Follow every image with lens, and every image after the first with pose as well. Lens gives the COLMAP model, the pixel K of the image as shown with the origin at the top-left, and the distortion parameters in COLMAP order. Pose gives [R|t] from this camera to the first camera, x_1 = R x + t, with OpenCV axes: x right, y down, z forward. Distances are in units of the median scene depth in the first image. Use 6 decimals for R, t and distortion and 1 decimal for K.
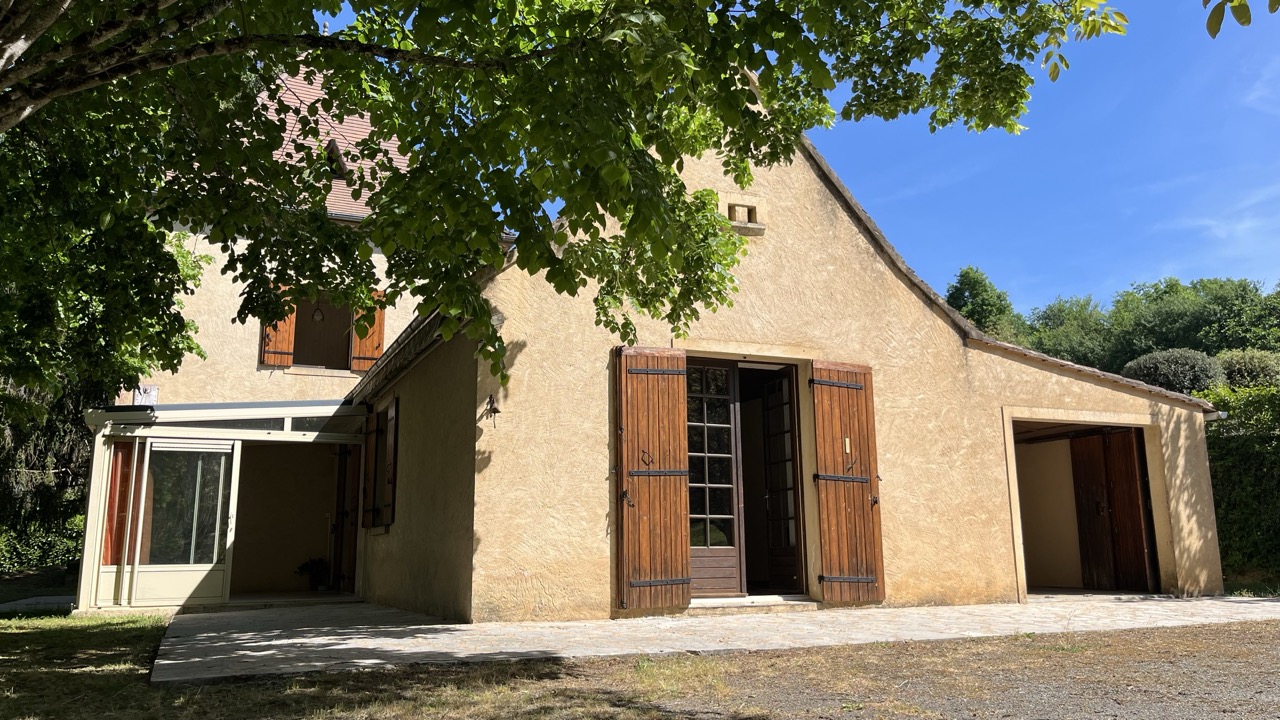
lens RADIAL K [[959.6, 0, 641.8], [0, 959.6, 354.1], [0, 0, 1]] dist [0.048060, -0.065317]
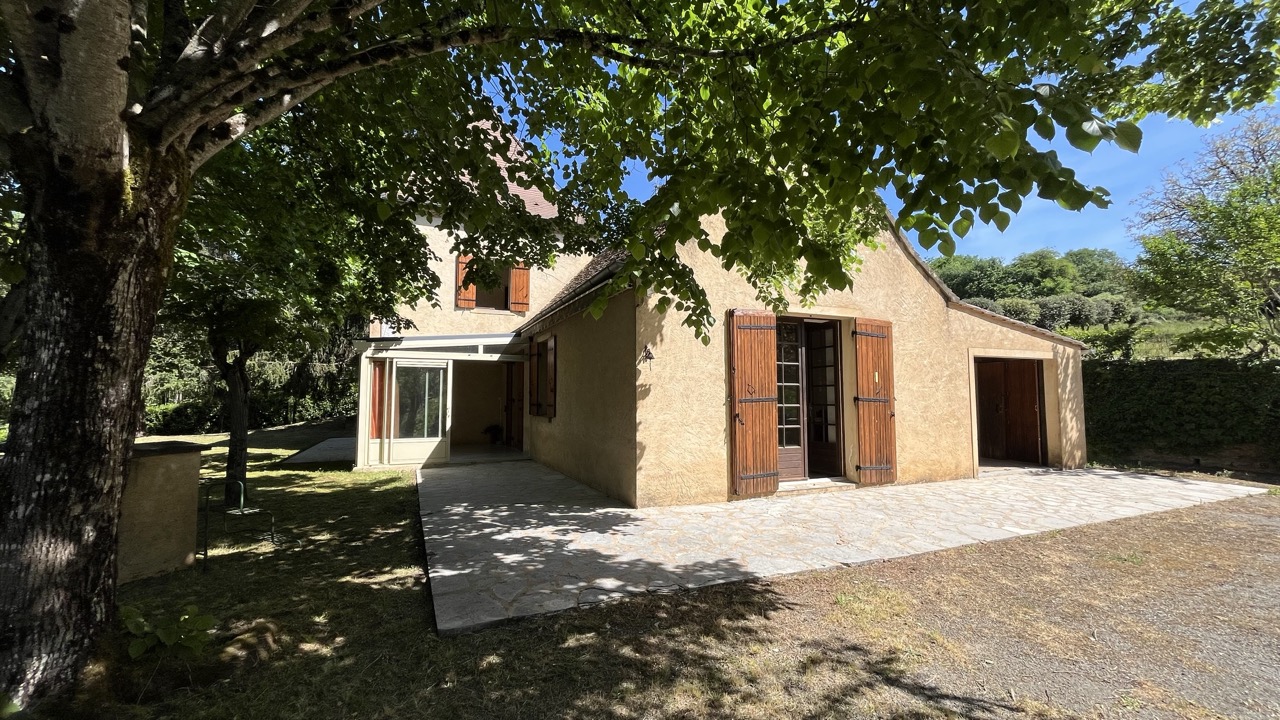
lens RADIAL K [[514.0, 0, 636.0], [0, 514.0, 363.8], [0, 0, 1]] dist [-0.006050, 0.000348]
pose [[0.999868, 0.011952, -0.010987, -0.135359], [-0.010334, 0.990505, 0.137086, -0.026146], [0.012521, -0.136955, 0.990498, 0.223963]]
